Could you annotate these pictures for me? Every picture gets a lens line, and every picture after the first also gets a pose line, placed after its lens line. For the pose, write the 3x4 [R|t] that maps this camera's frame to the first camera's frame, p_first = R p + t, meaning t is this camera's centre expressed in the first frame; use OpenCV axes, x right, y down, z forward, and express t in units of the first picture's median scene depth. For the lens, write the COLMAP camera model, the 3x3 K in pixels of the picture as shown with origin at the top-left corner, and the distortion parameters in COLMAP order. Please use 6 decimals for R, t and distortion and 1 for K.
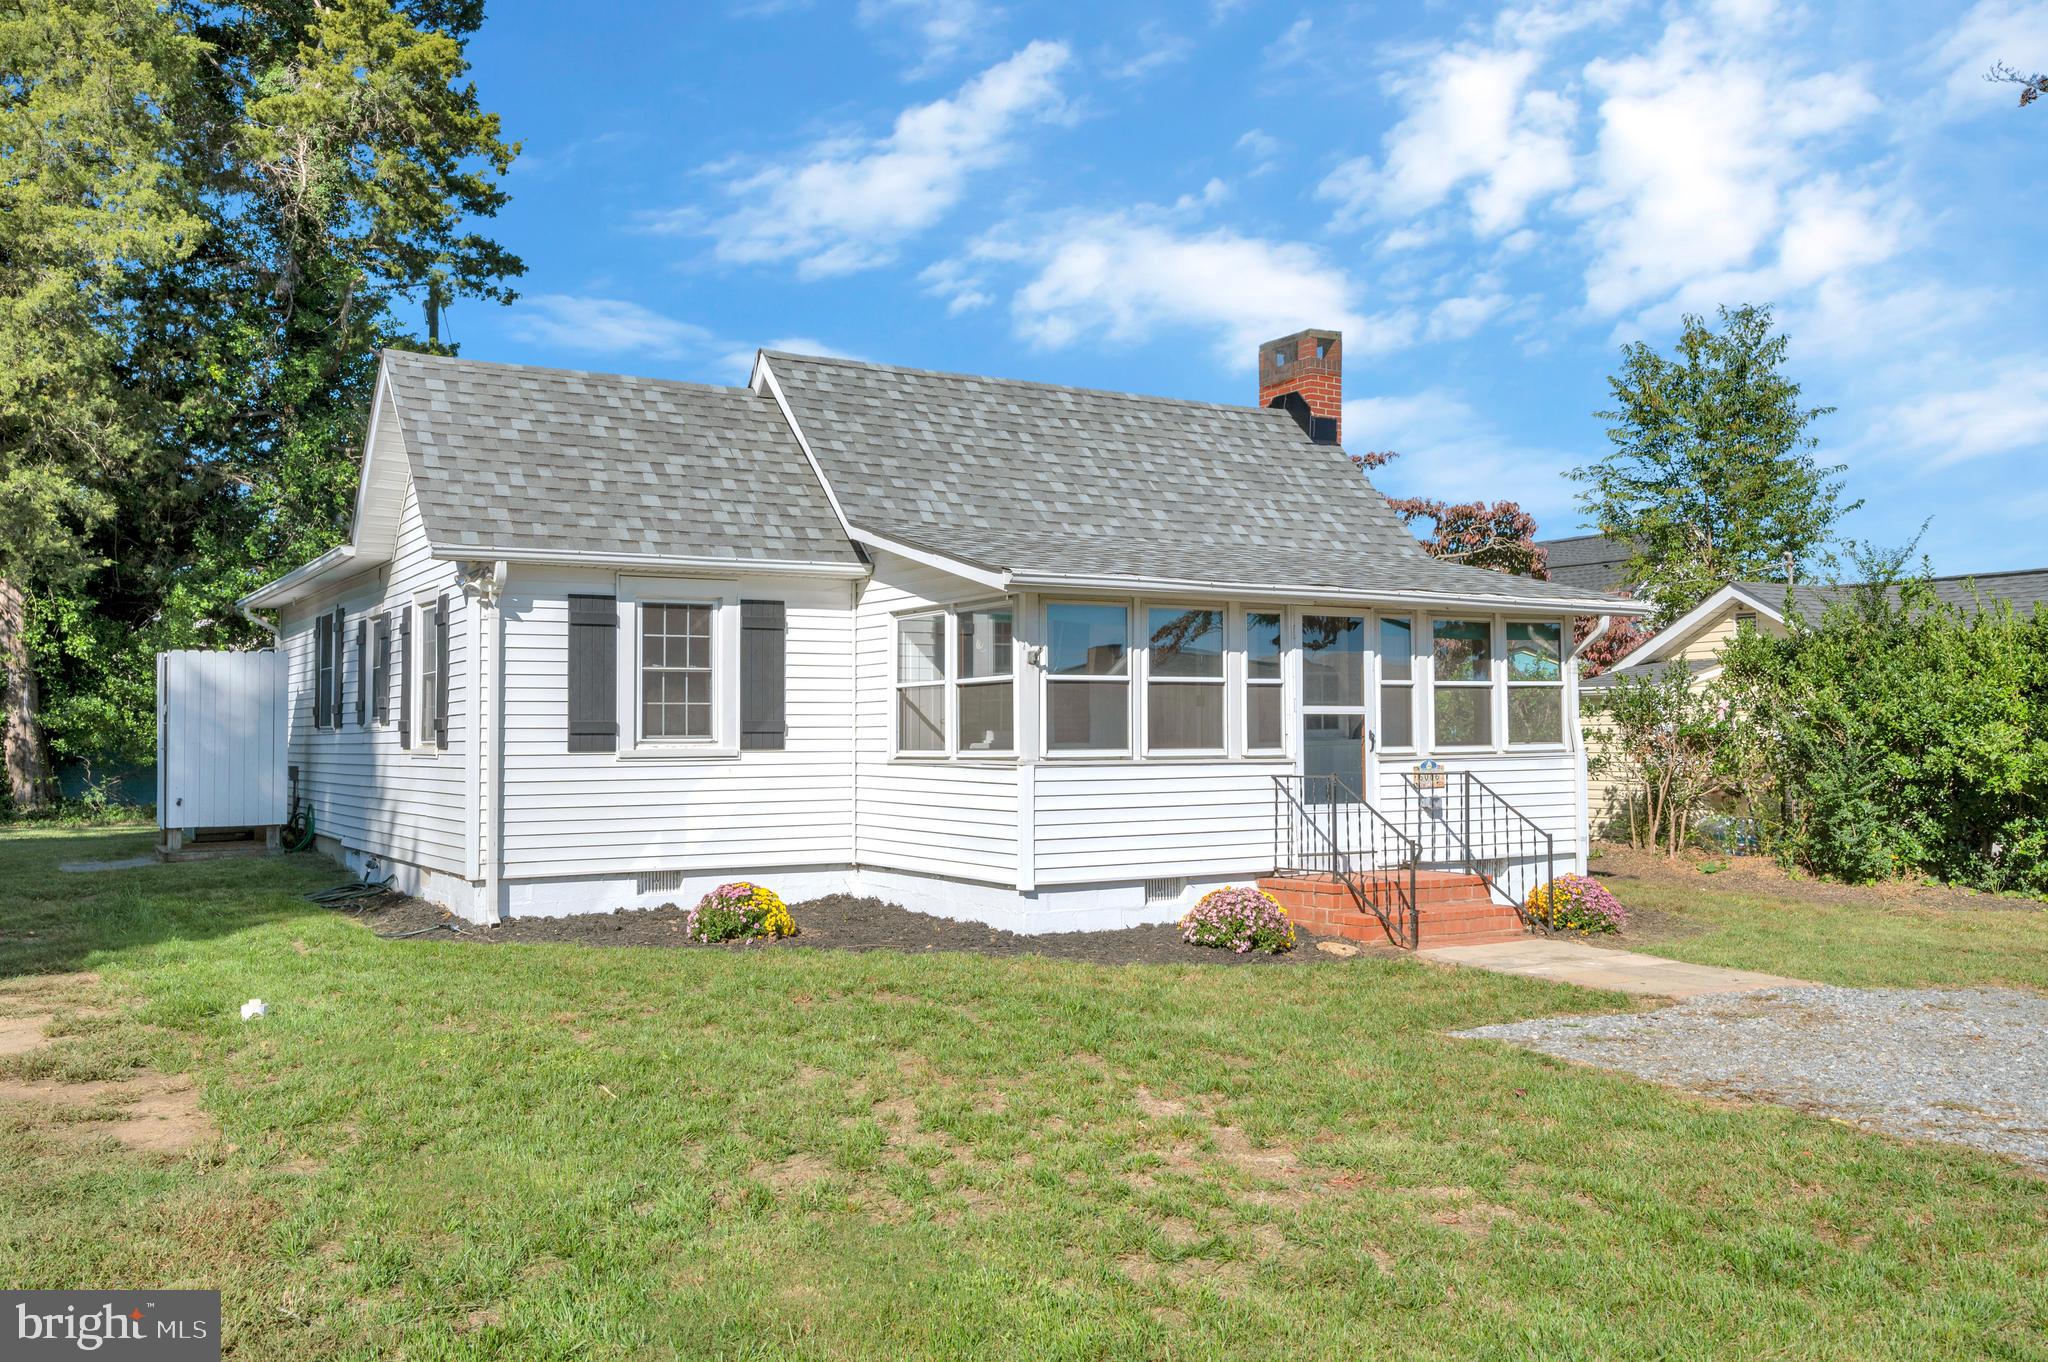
lens RADIAL K [[1887.8, 0, 1024.0], [0, 1887.8, 681.0], [0, 0, 1]] dist [0.003088, 0.001790]
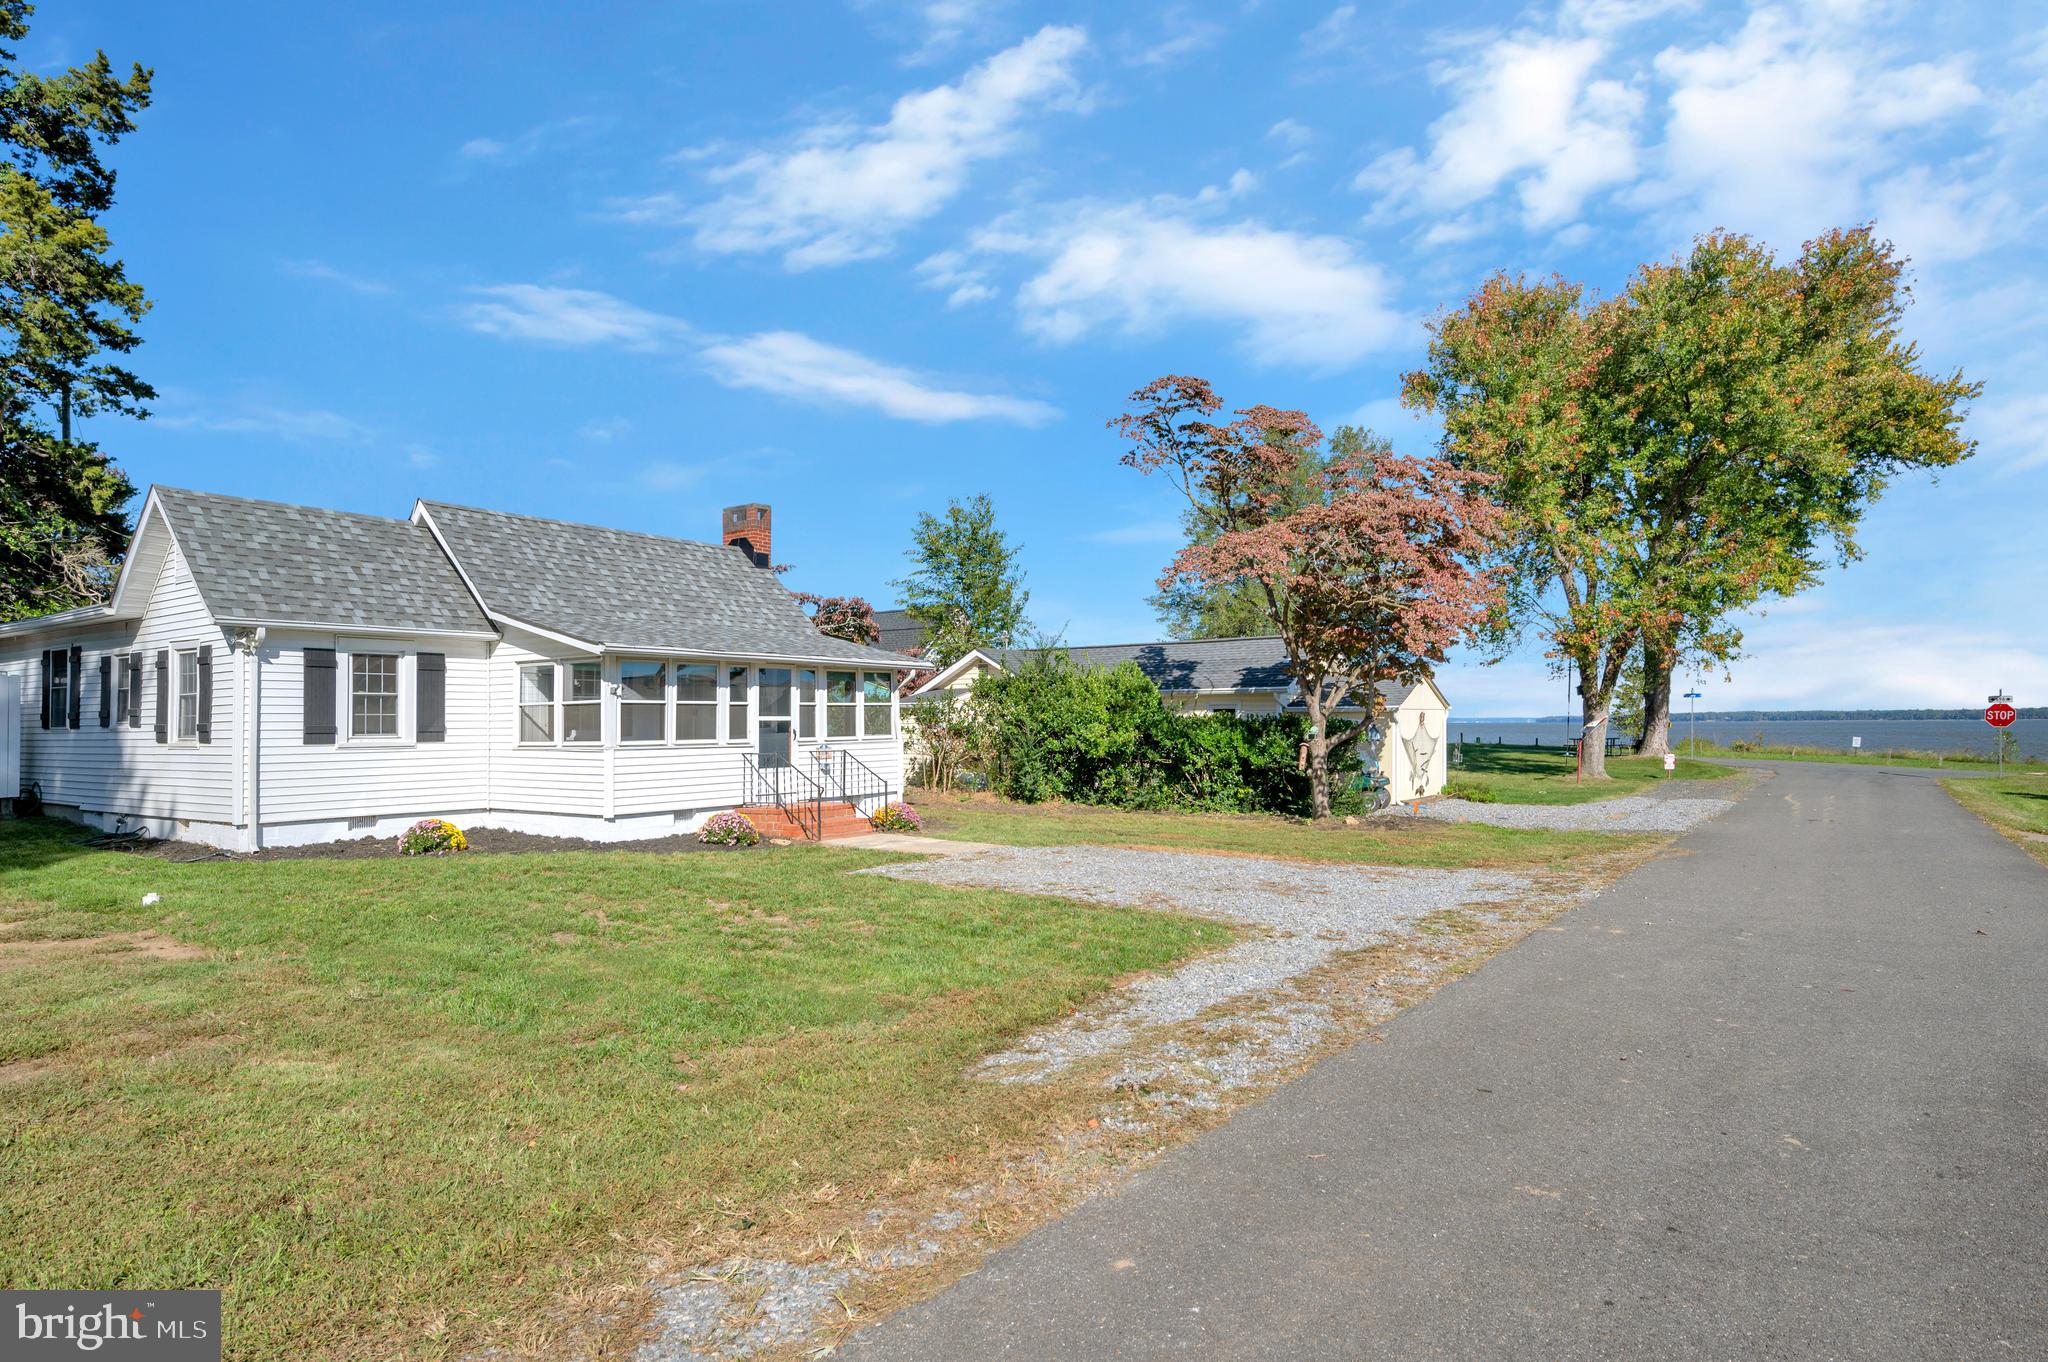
lens RADIAL K [[1119.5, 0, 1026.7], [0, 1119.5, 726.8], [0, 0, 1]] dist [-0.002769, -0.000304]
pose [[0.920041, -0.003830, 0.391802, -0.040833], [-0.006614, 0.999658, 0.025303, -0.005813], [-0.391765, -0.025871, 0.919701, -0.122133]]
